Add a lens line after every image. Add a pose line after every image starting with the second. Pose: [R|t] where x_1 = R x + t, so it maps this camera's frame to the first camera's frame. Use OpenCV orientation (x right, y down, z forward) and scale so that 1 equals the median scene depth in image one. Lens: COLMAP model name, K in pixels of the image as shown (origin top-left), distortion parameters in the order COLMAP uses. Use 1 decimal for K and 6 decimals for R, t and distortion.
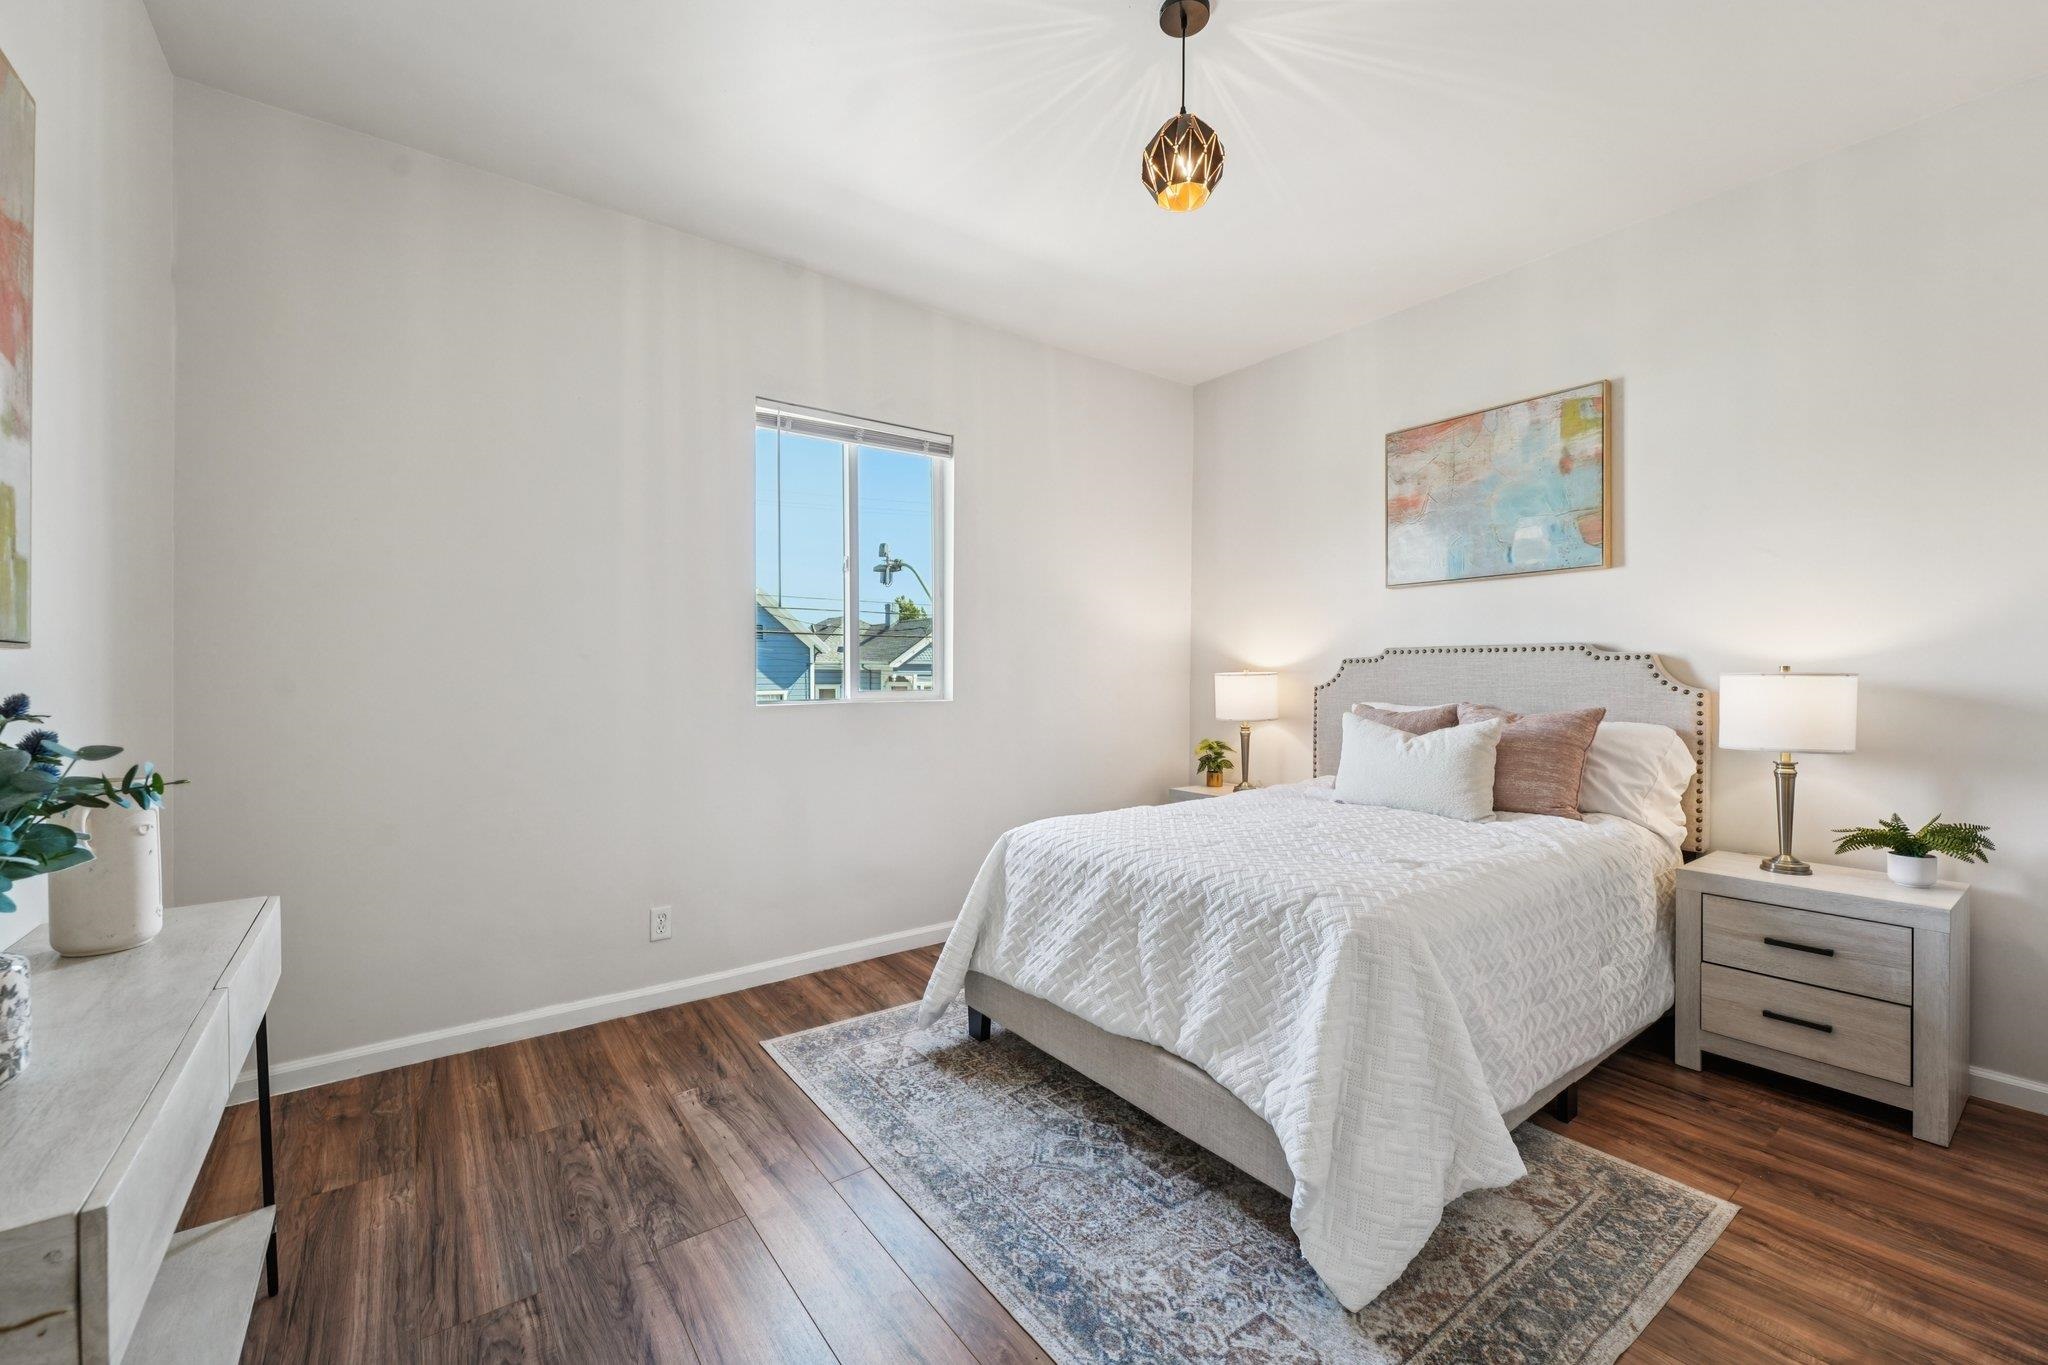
lens RADIAL K [[828.6, 0, 1012.9], [0, 828.6, 680.6], [0, 0, 1]] dist [-0.003768, 0.001032]
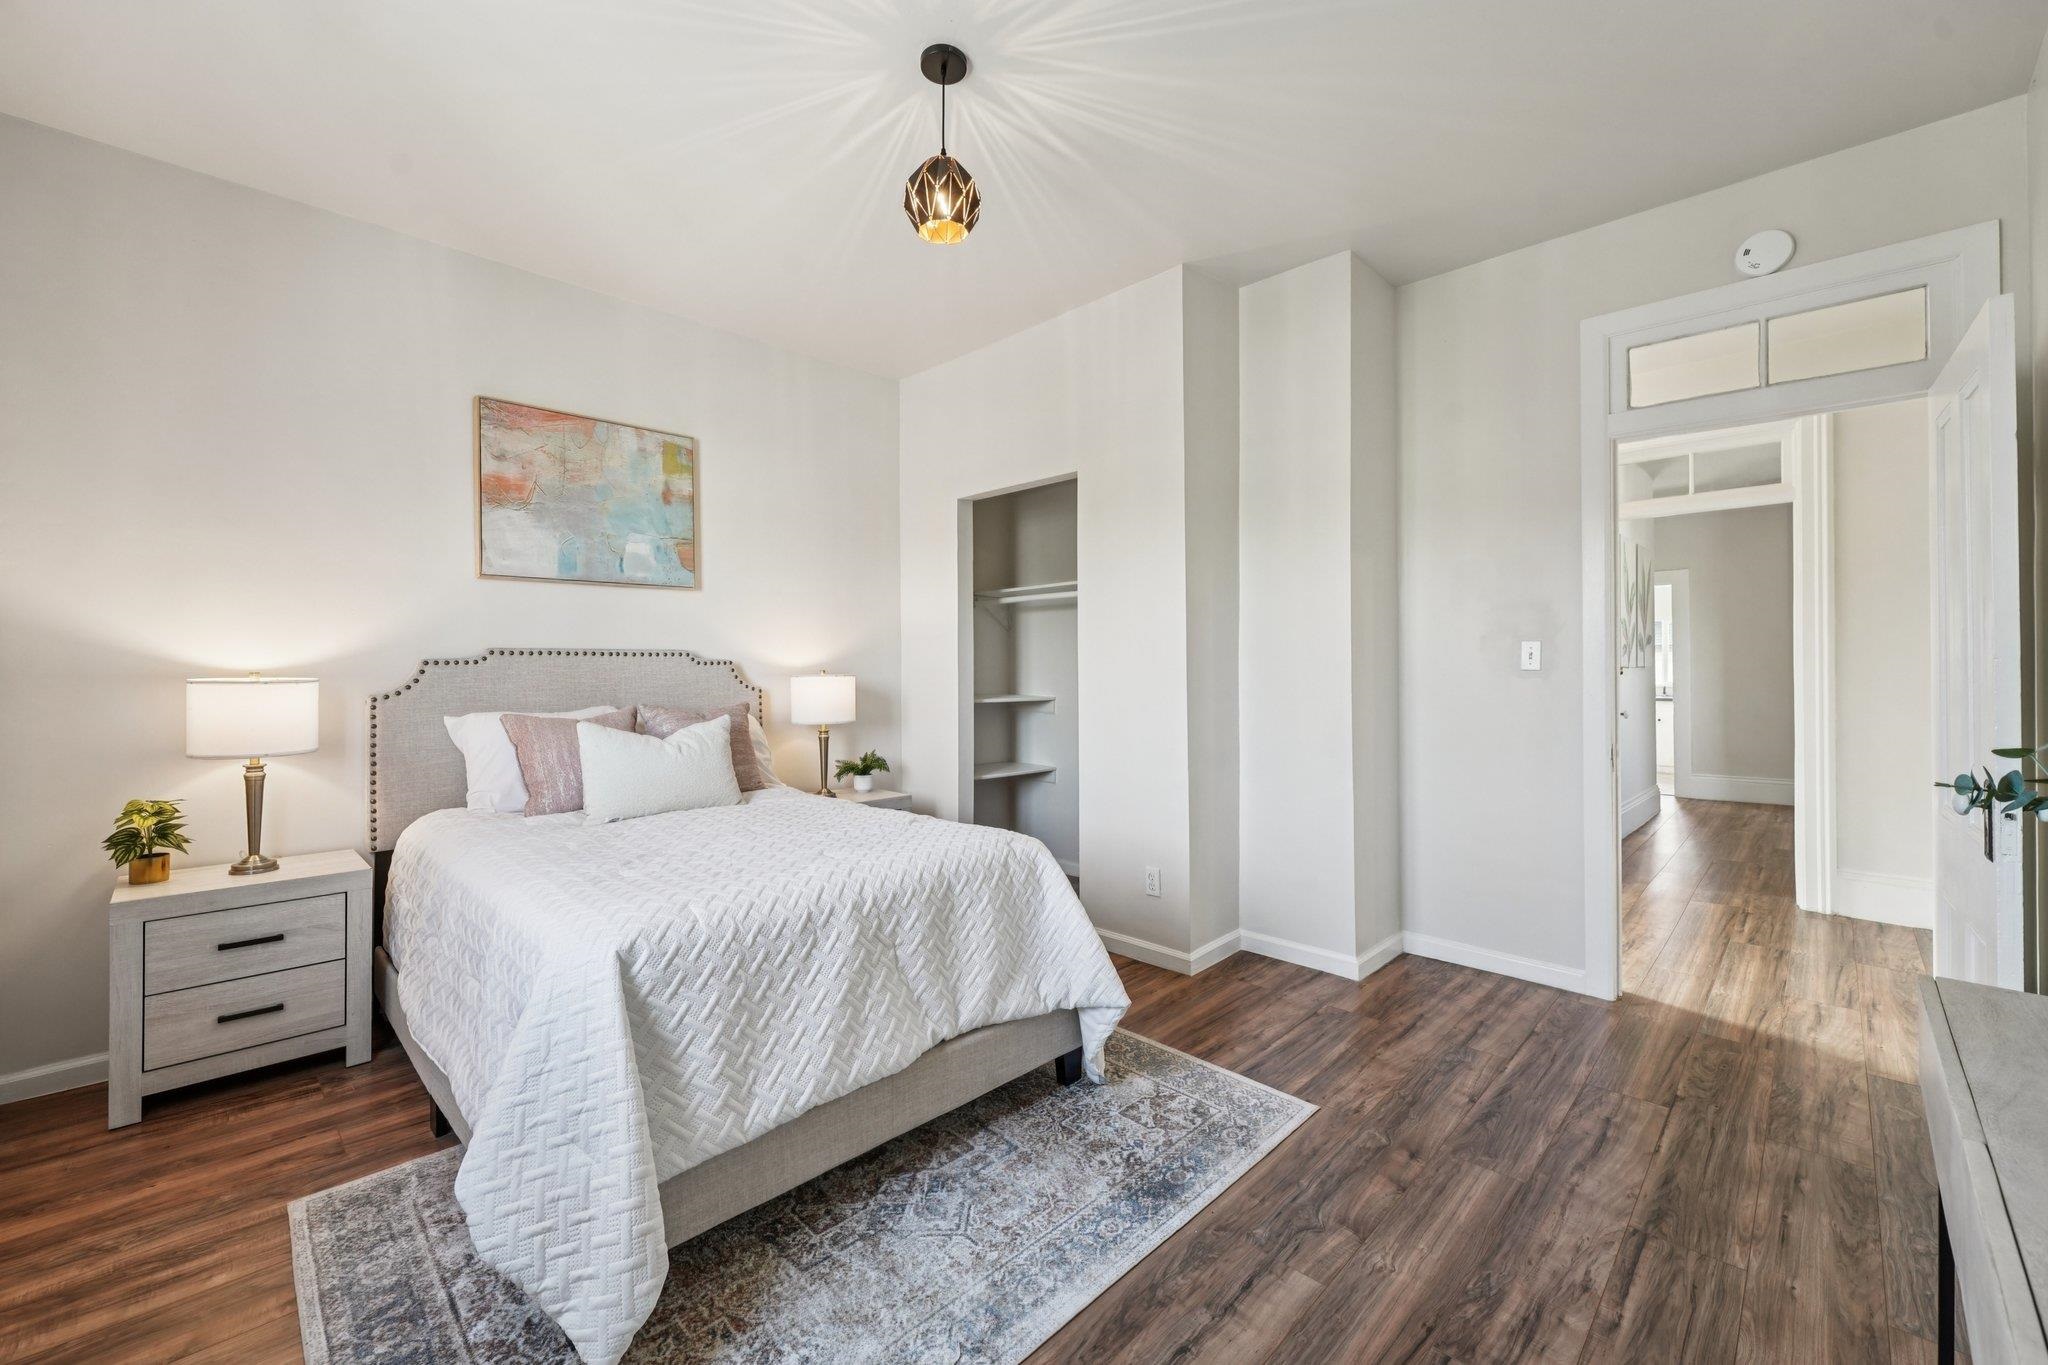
lens RADIAL K [[828.6, 0, 1013.8], [0, 828.6, 670.4], [0, 0, 1]] dist [-0.003768, 0.001032]
pose [[-0.155451, -0.000309, 0.987844, -0.542321], [0.012239, 0.999923, 0.002239, -0.012616], [-0.987768, 0.012439, -0.155436, 0.680664]]
